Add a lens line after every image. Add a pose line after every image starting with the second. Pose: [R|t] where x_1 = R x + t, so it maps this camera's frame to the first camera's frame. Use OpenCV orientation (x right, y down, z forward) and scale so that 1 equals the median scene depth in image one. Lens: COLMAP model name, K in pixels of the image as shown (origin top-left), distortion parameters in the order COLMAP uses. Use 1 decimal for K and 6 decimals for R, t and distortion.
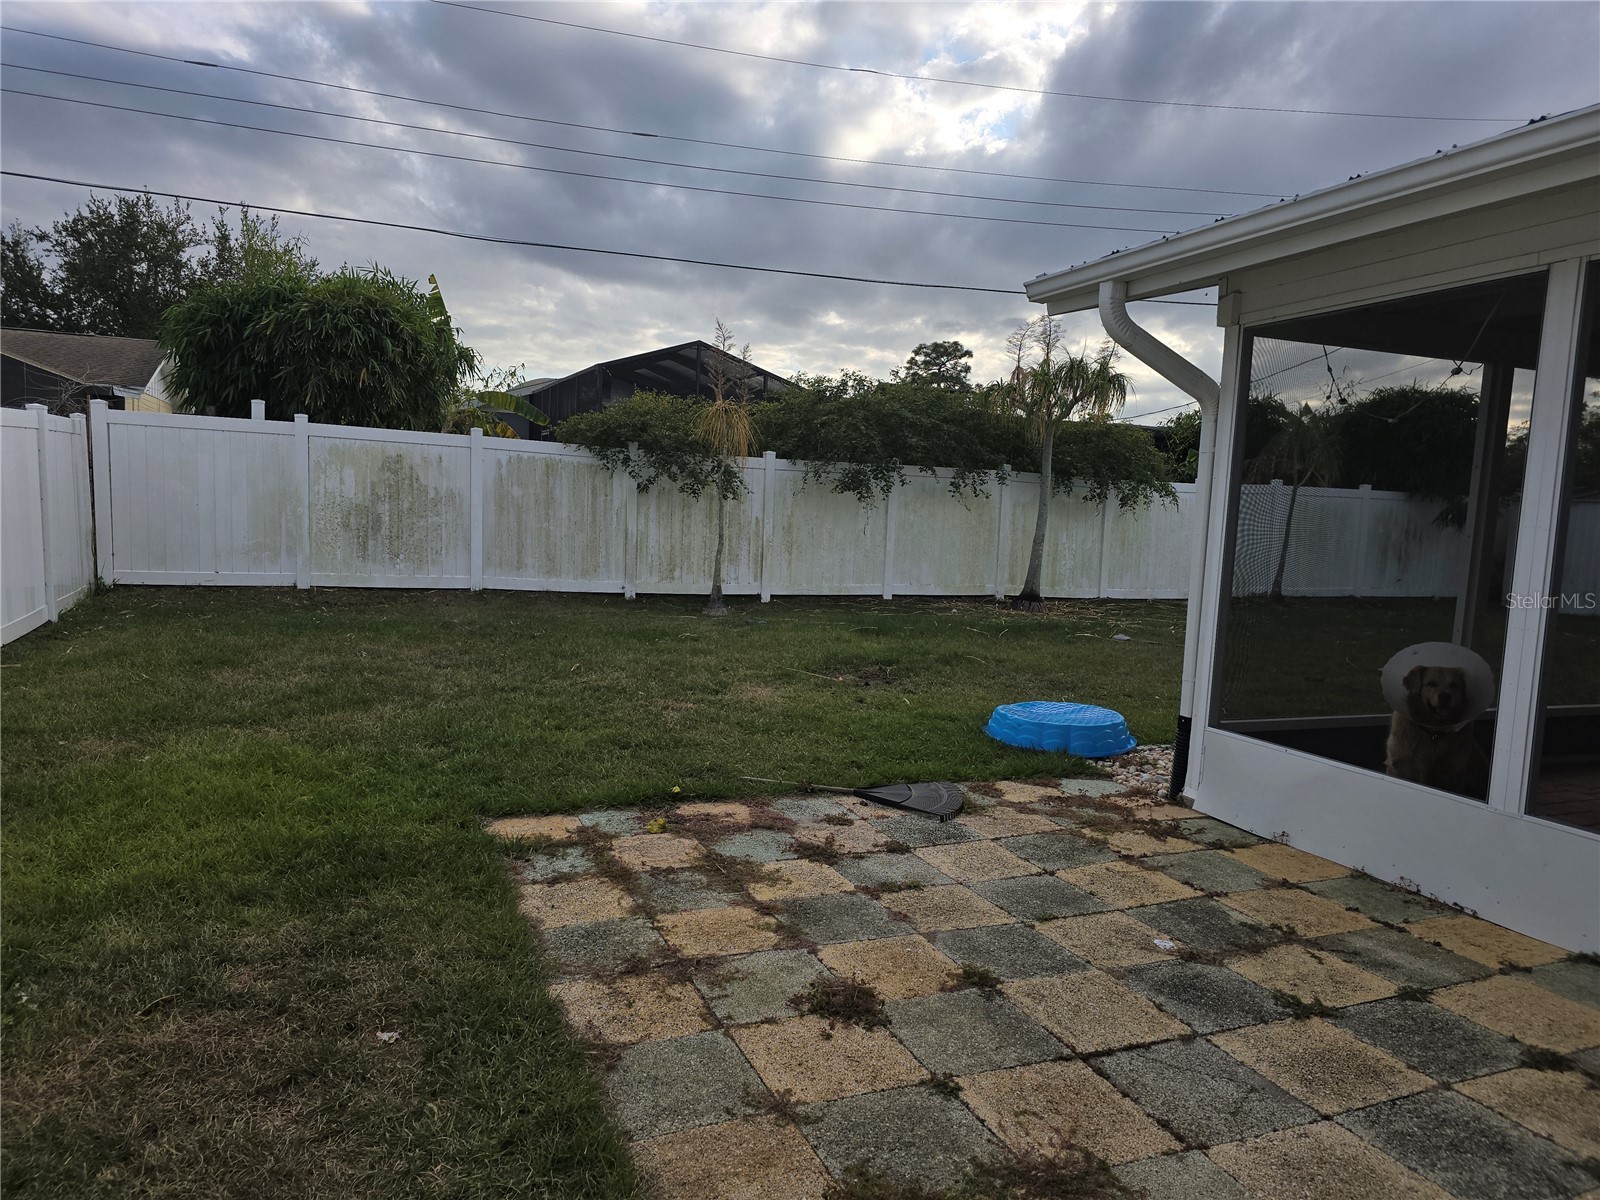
lens RADIAL K [[1053.7, 0, 800.0], [0, 1053.7, 600.0], [0, 0, 1]] dist [0.099868, -0.074019]
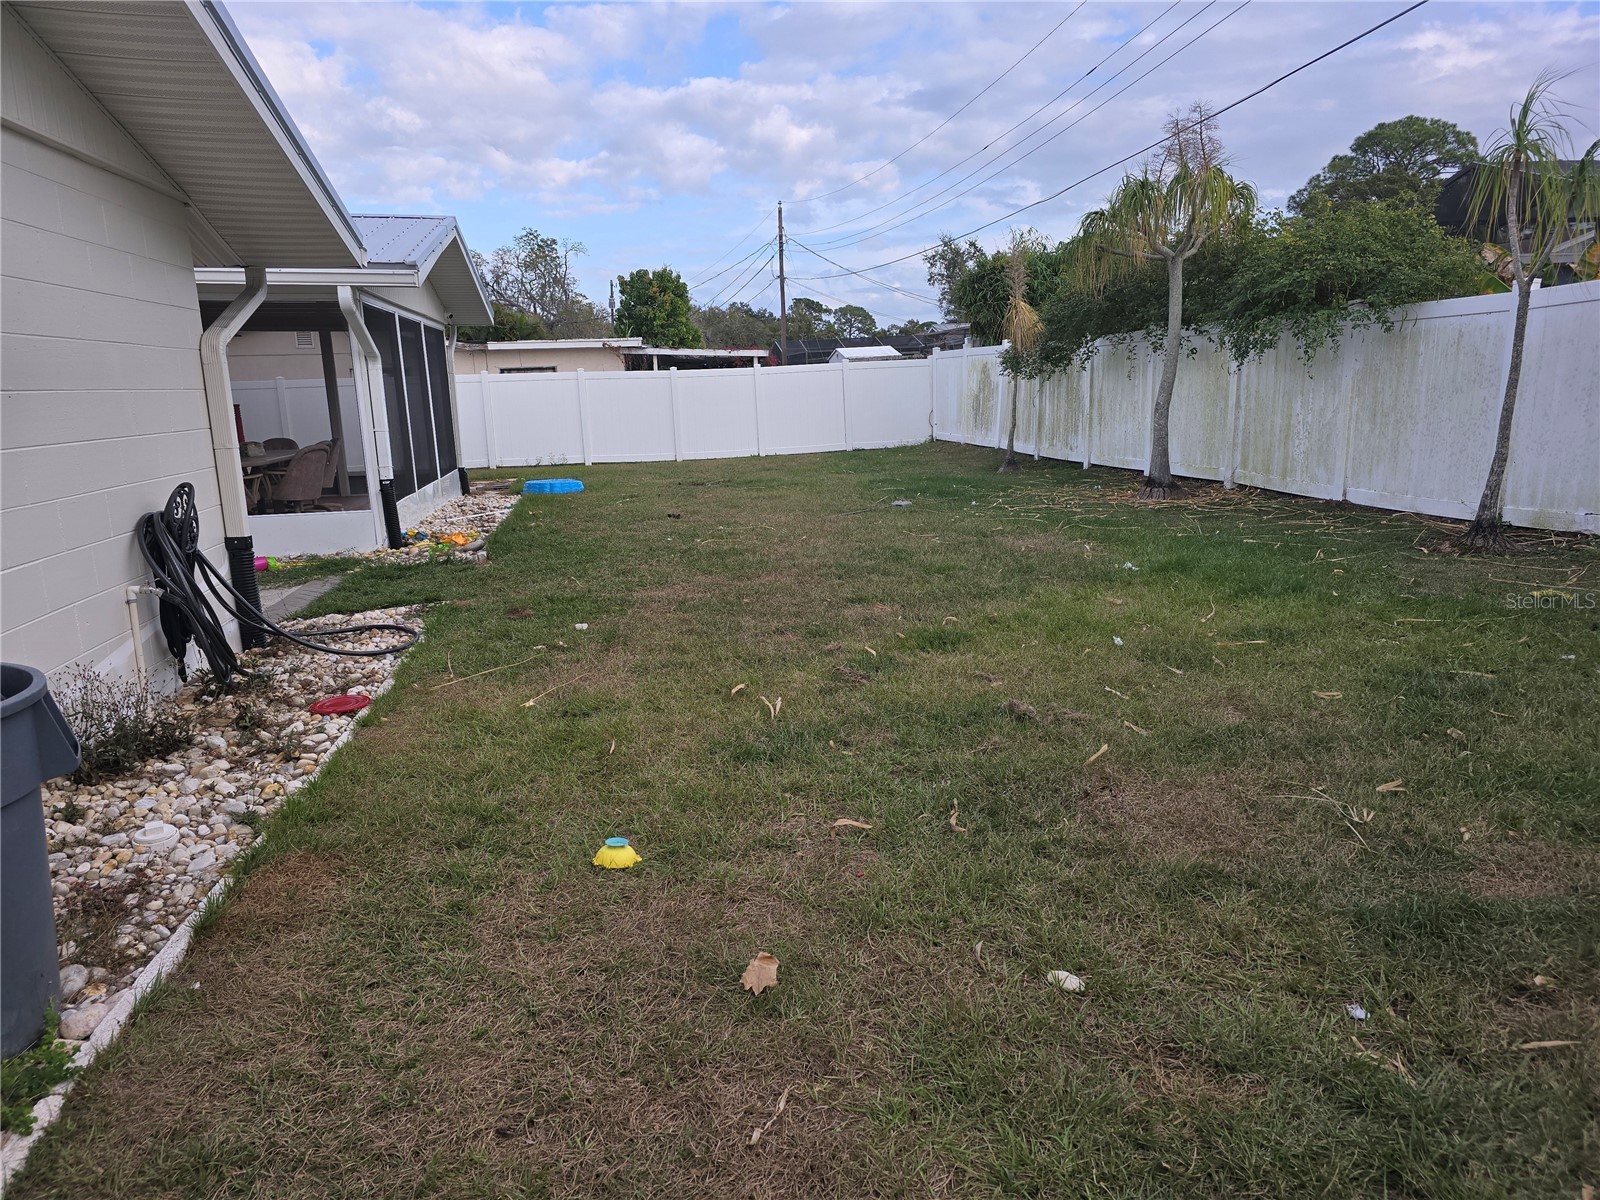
lens RADIAL K [[1053.7, 0, 800.0], [0, 1053.7, 600.0], [0, 0, 1]] dist [0.099868, -0.074019]
pose [[-0.218414, 0.152235, -0.963909, 1.200839], [-0.089337, 0.980490, 0.175097, -0.033811], [0.971758, 0.124356, -0.200552, 0.999254]]
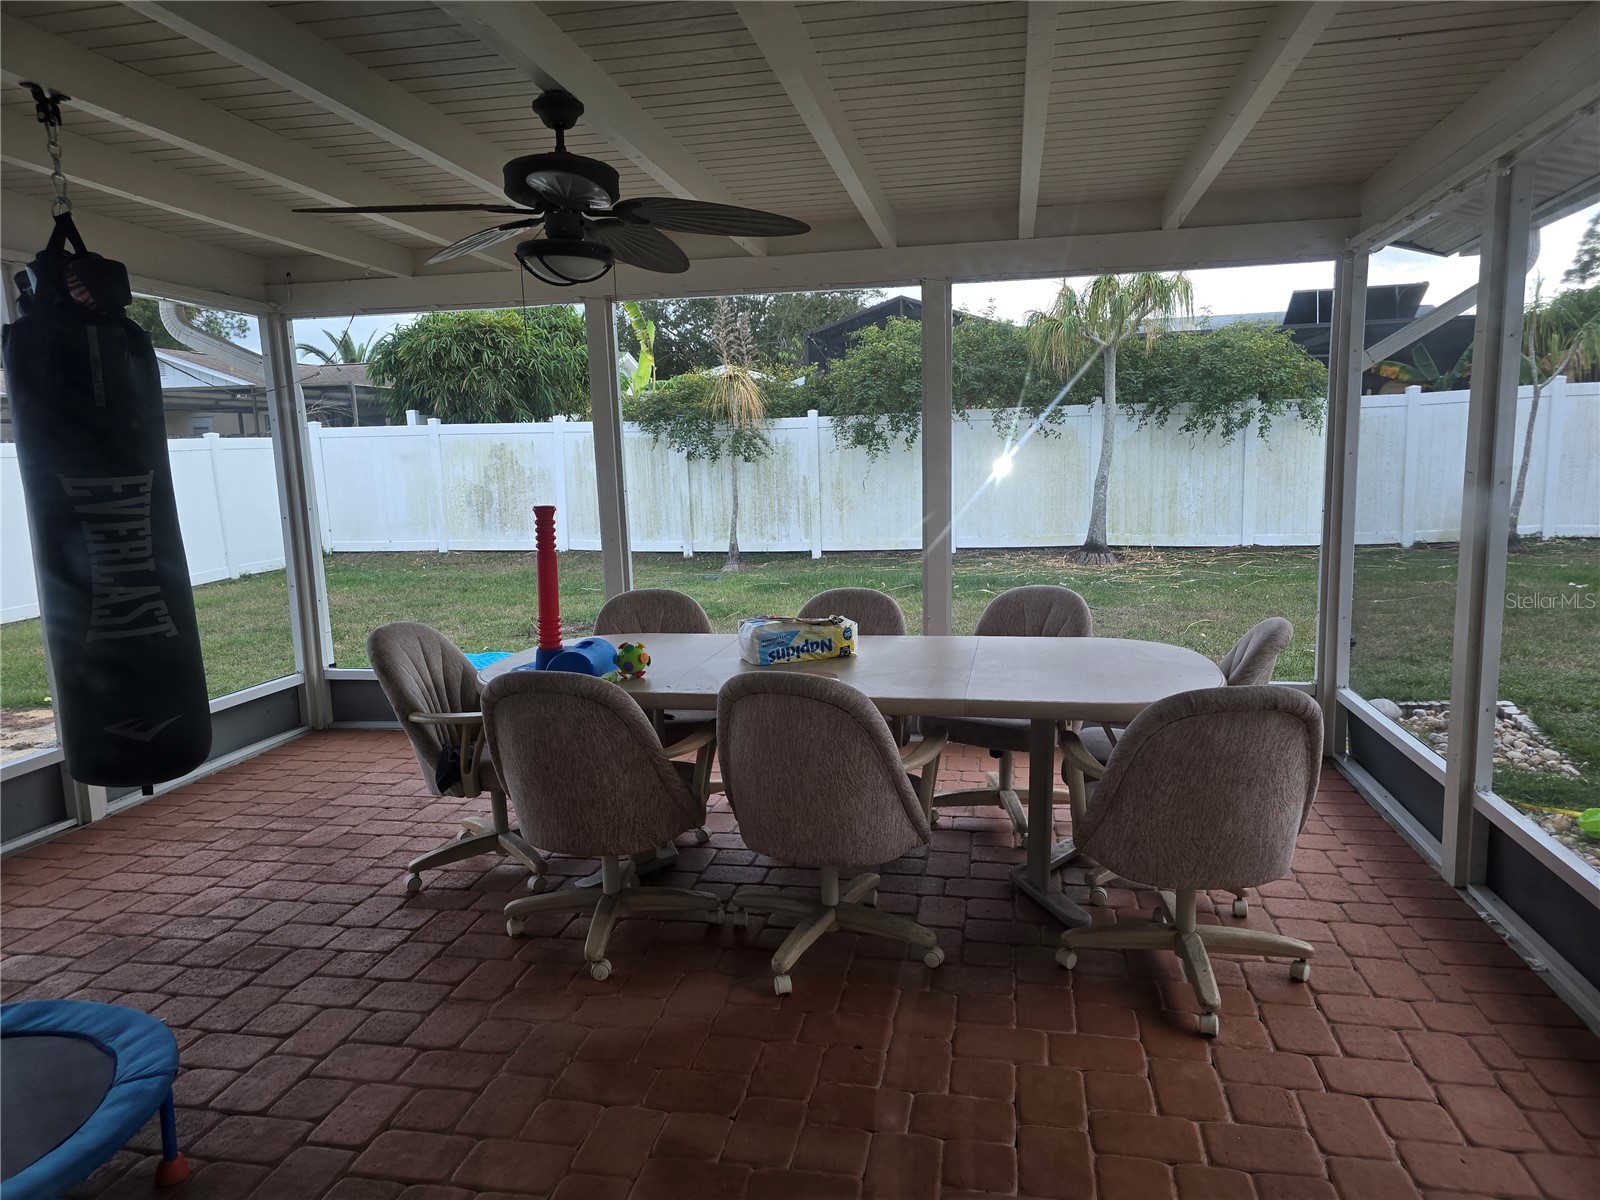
lens RADIAL K [[1053.7, 0, 800.0], [0, 1053.7, 600.0], [0, 0, 1]] dist [0.099868, -0.074019]
pose [[0.841594, 0.007896, -0.540054, 0.537023], [0.015772, 0.999107, 0.039187, 0.002612], [0.539881, -0.041497, 0.840718, 0.129671]]
